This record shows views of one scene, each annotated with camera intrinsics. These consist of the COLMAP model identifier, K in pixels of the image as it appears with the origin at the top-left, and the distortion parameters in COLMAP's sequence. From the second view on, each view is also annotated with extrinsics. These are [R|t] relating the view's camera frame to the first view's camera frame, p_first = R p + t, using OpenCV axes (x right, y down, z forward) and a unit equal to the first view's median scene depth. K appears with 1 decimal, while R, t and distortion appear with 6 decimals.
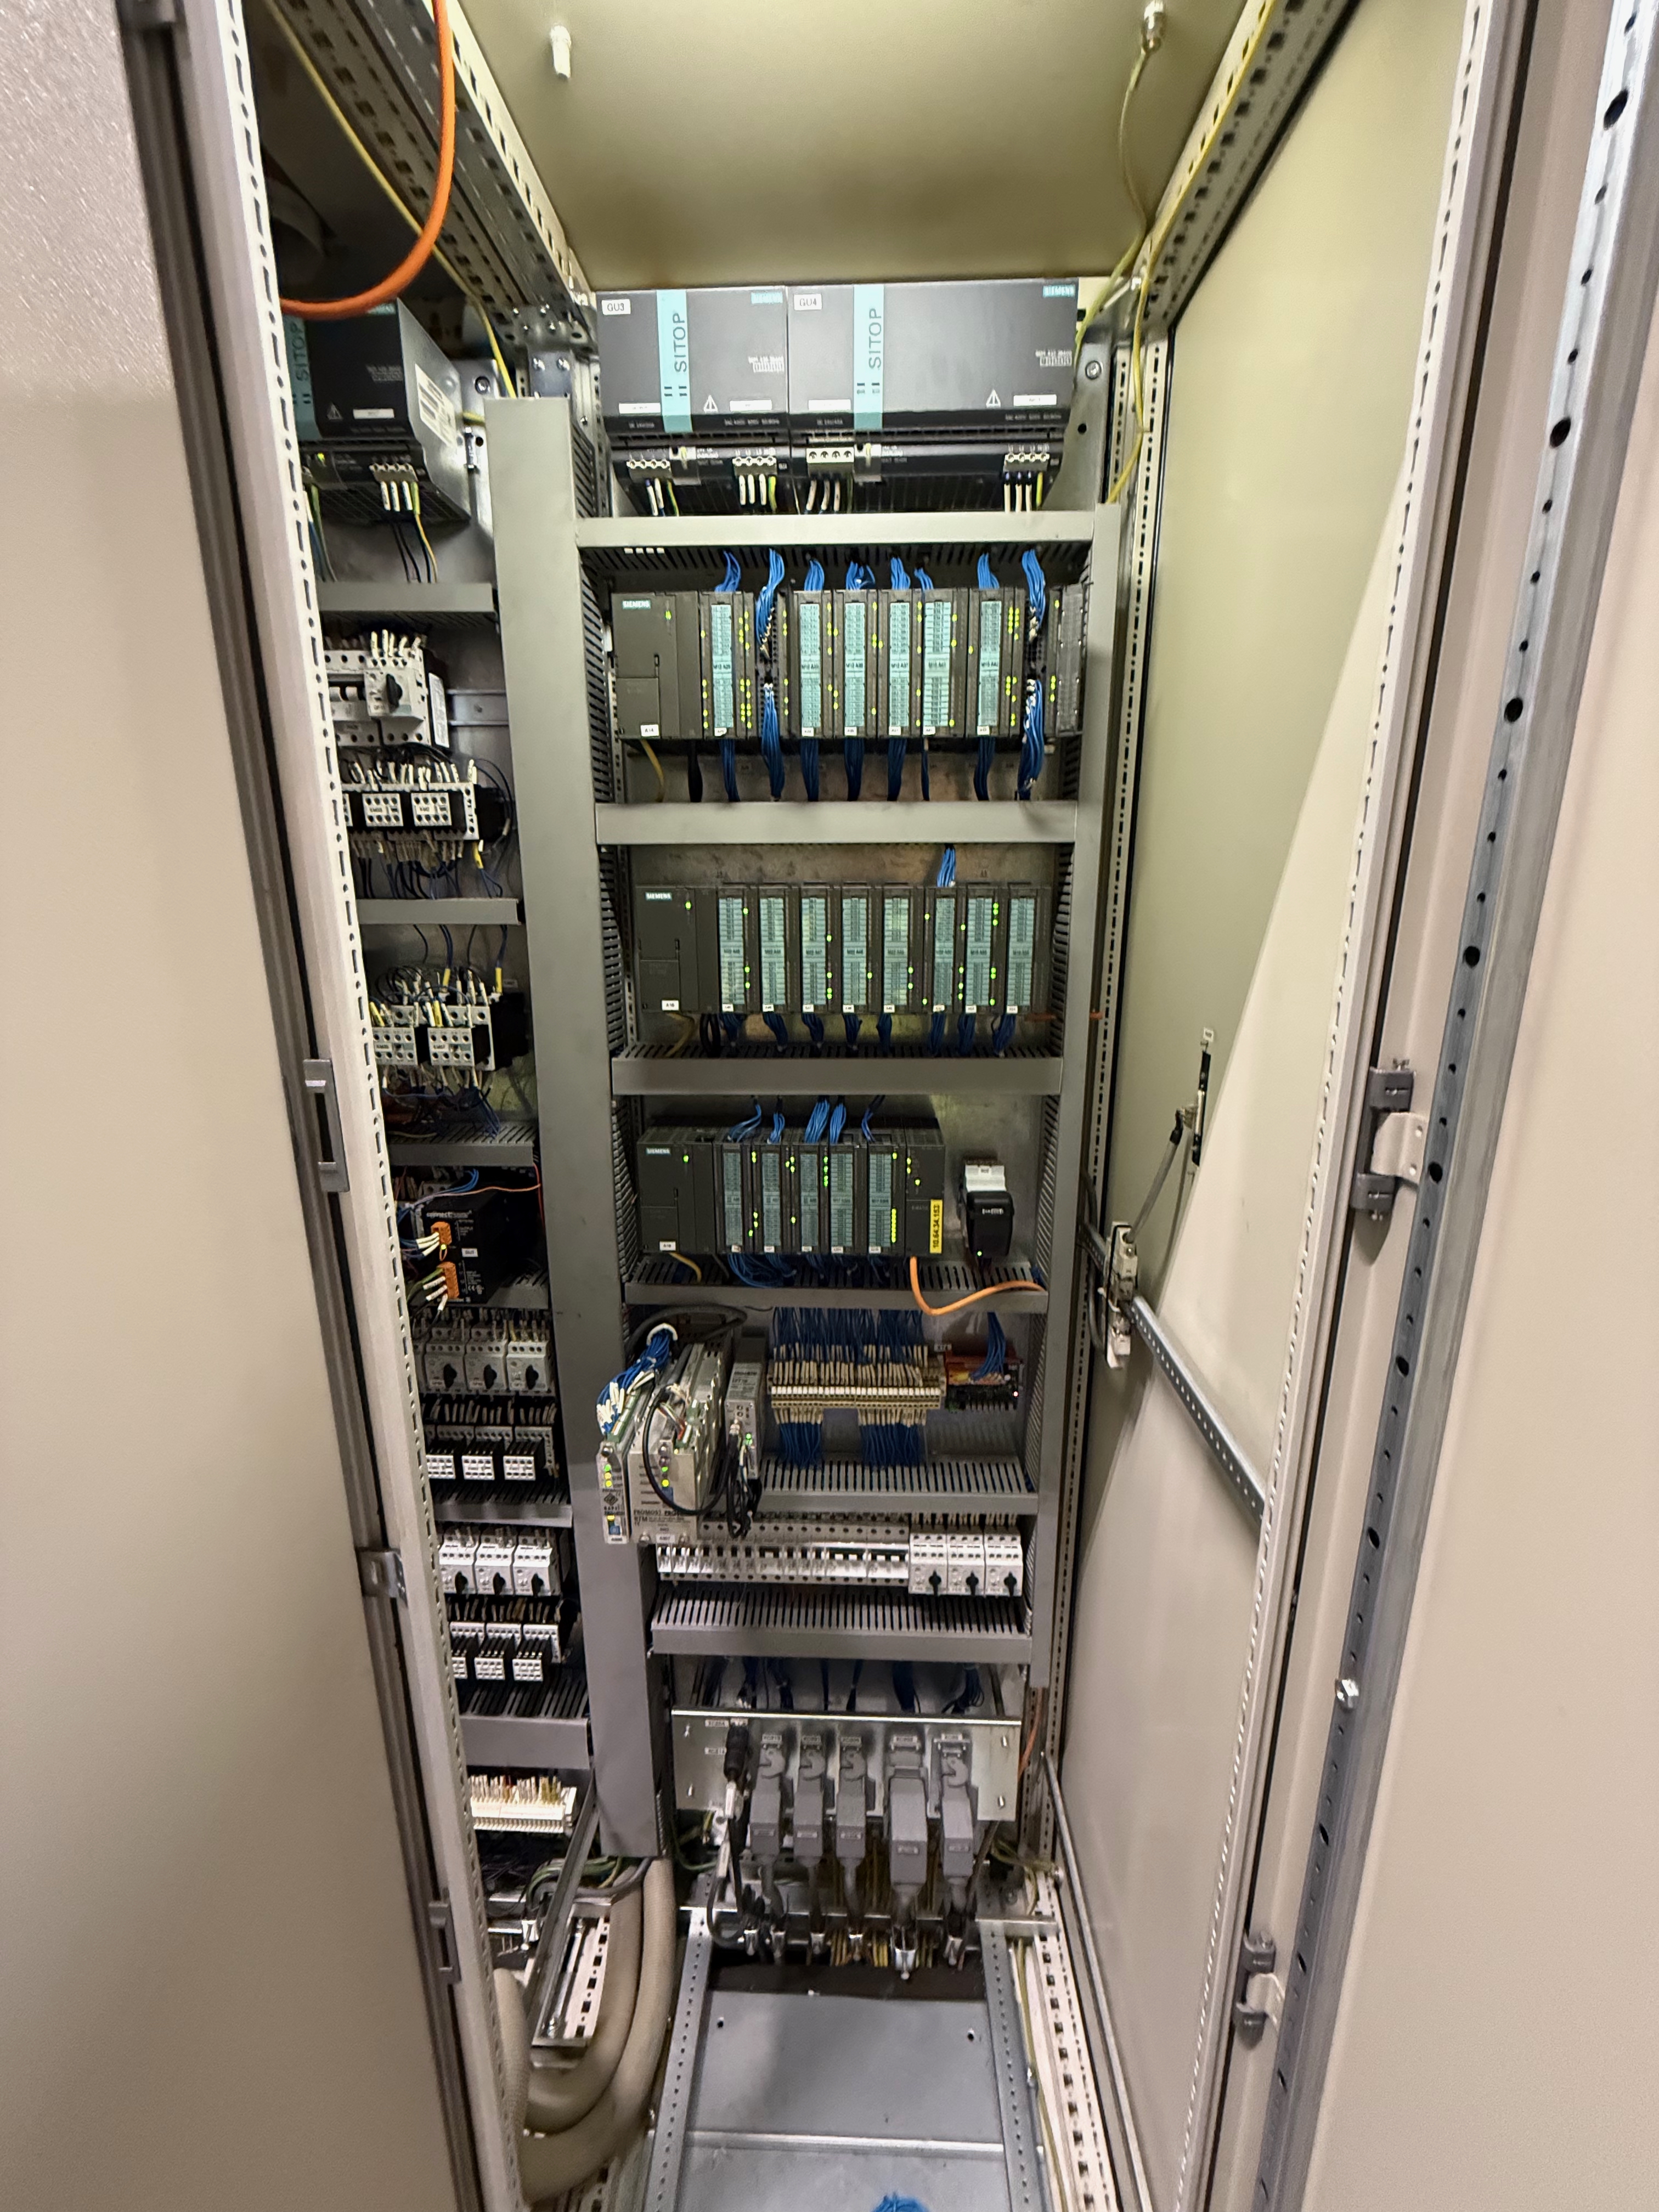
lens RADIAL K [[882.2, 0, 828.8], [0, 882.2, 1106.7], [0, 0, 1]] dist [-0.002367, 0.000184]
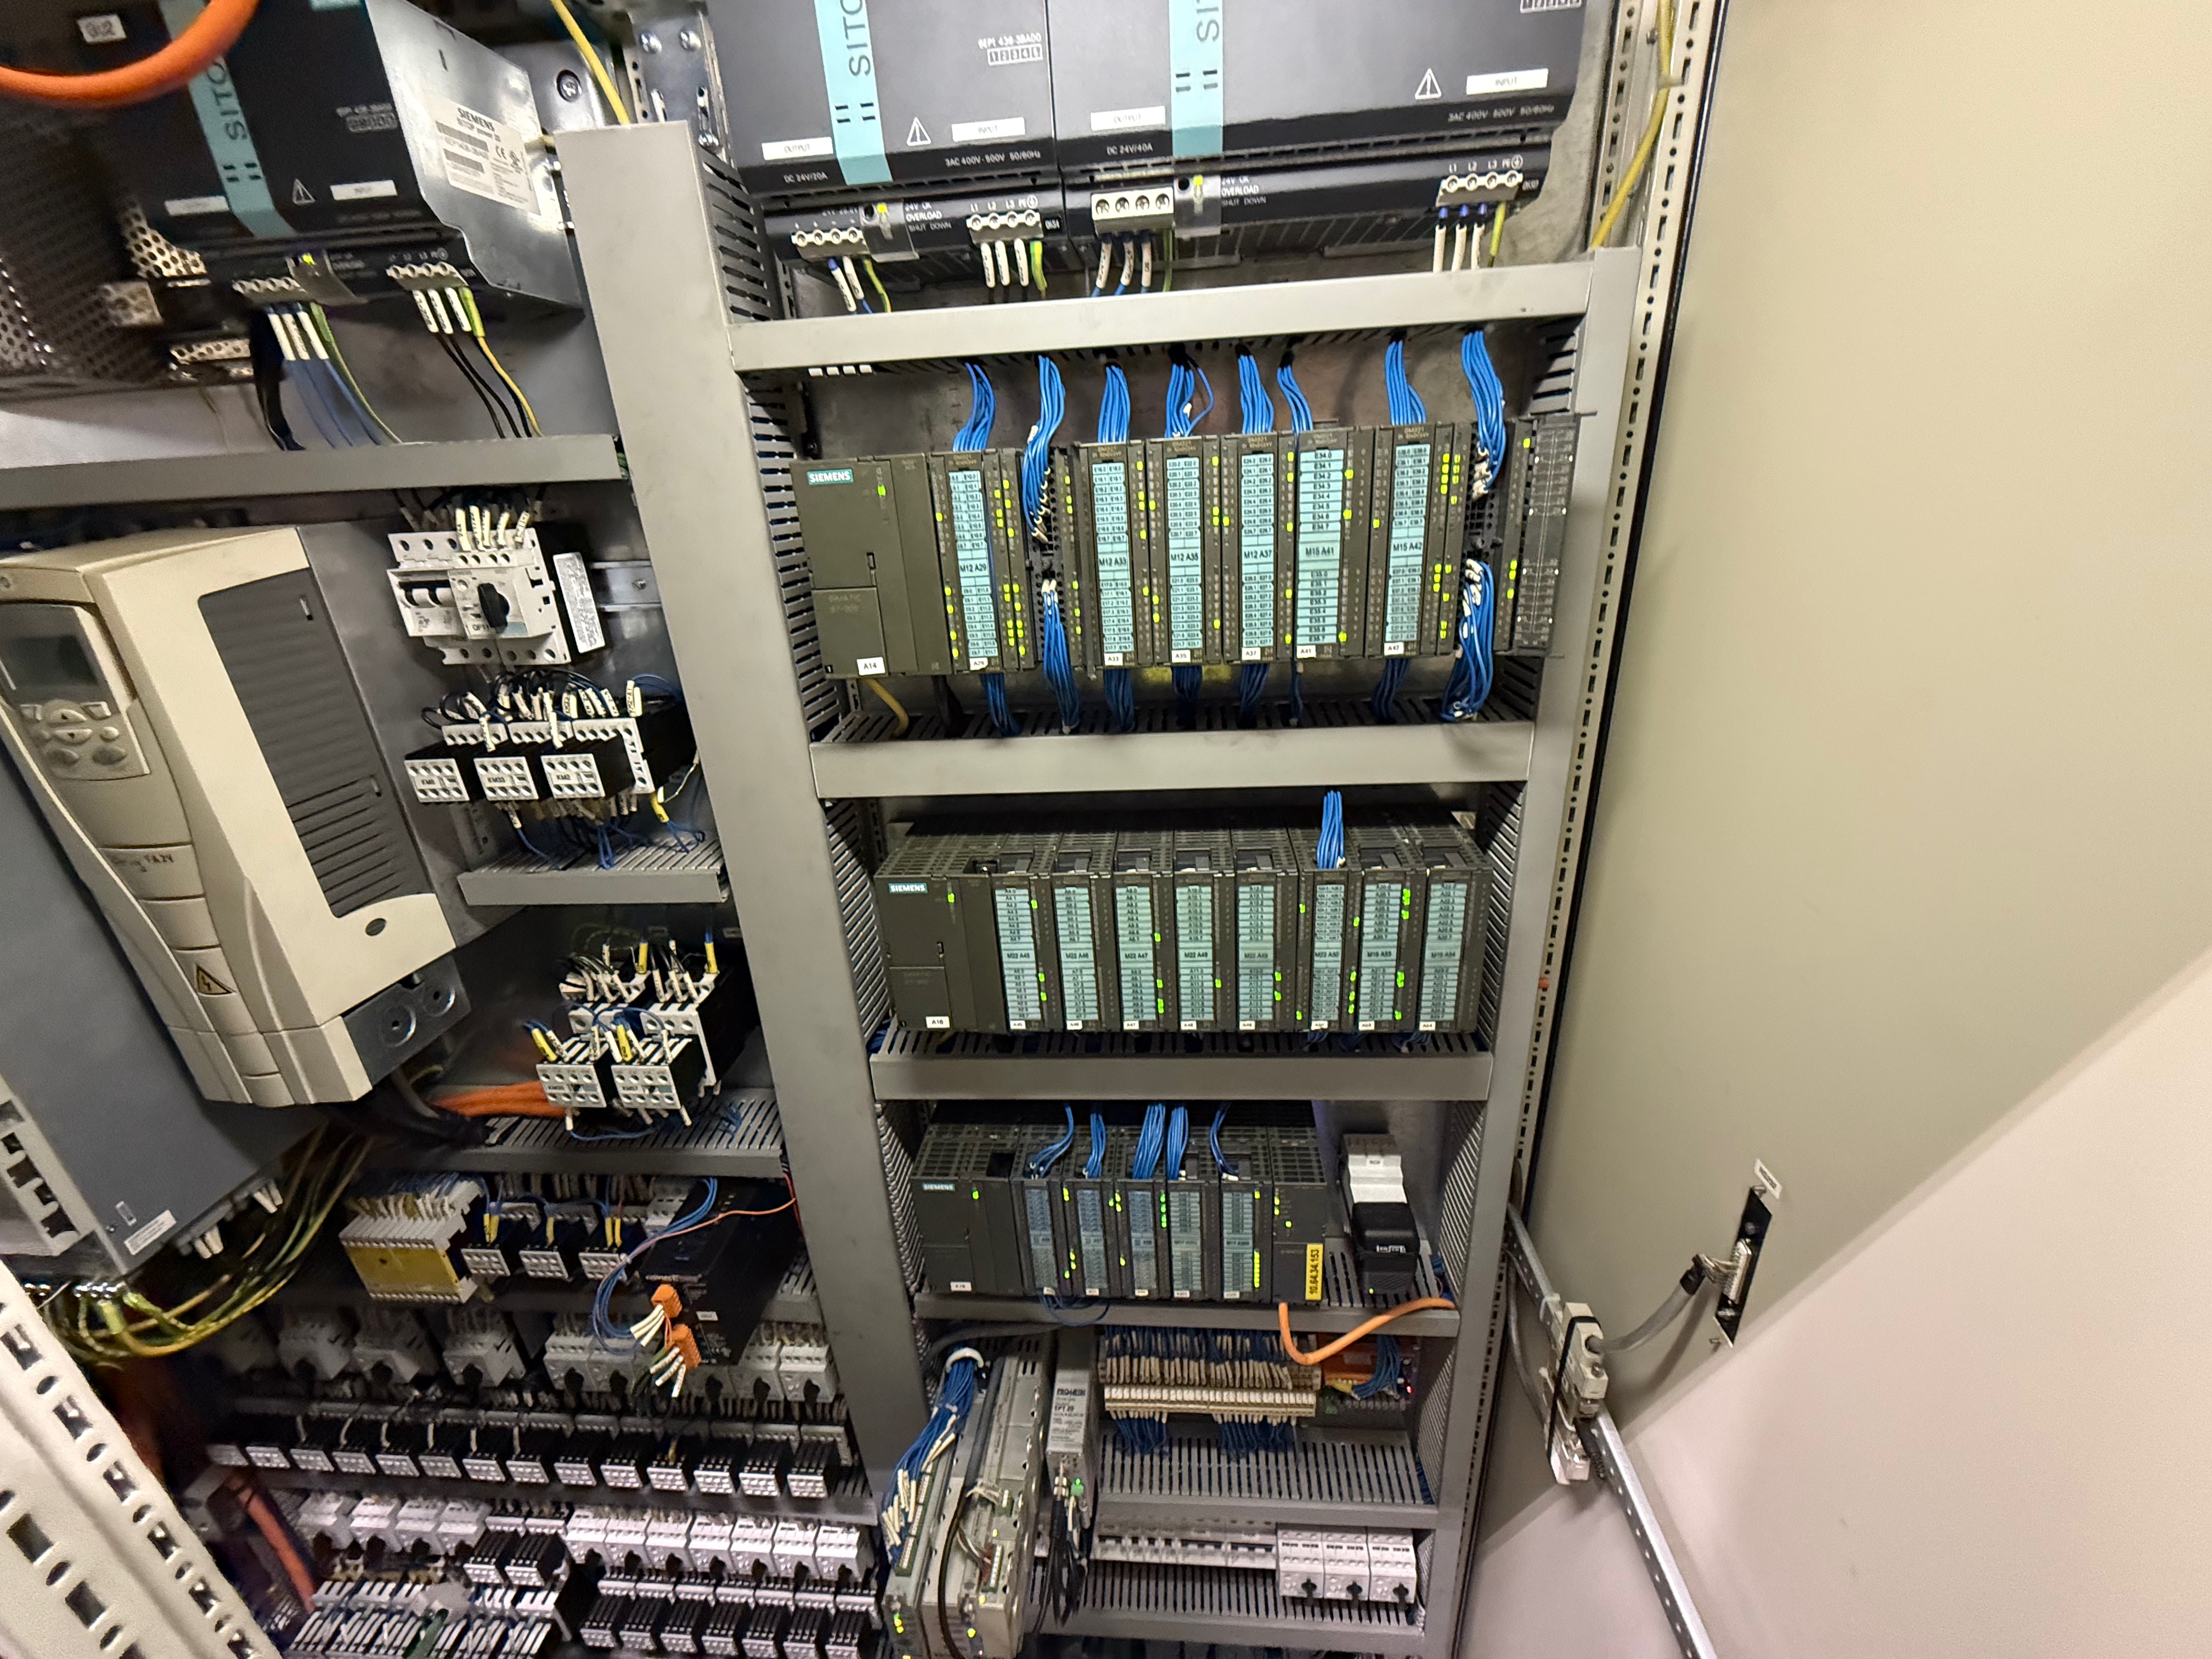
lens RADIAL K [[882.2, 0, 1111.8], [0, 882.2, 828.5], [0, 0, 1]] dist [-0.002367, 0.000184]
pose [[0.997767, -0.033017, -0.058056, 0.007284], [0.040915, 0.989223, 0.140585, -0.374201], [0.052788, -0.142647, 0.988365, 0.333751]]
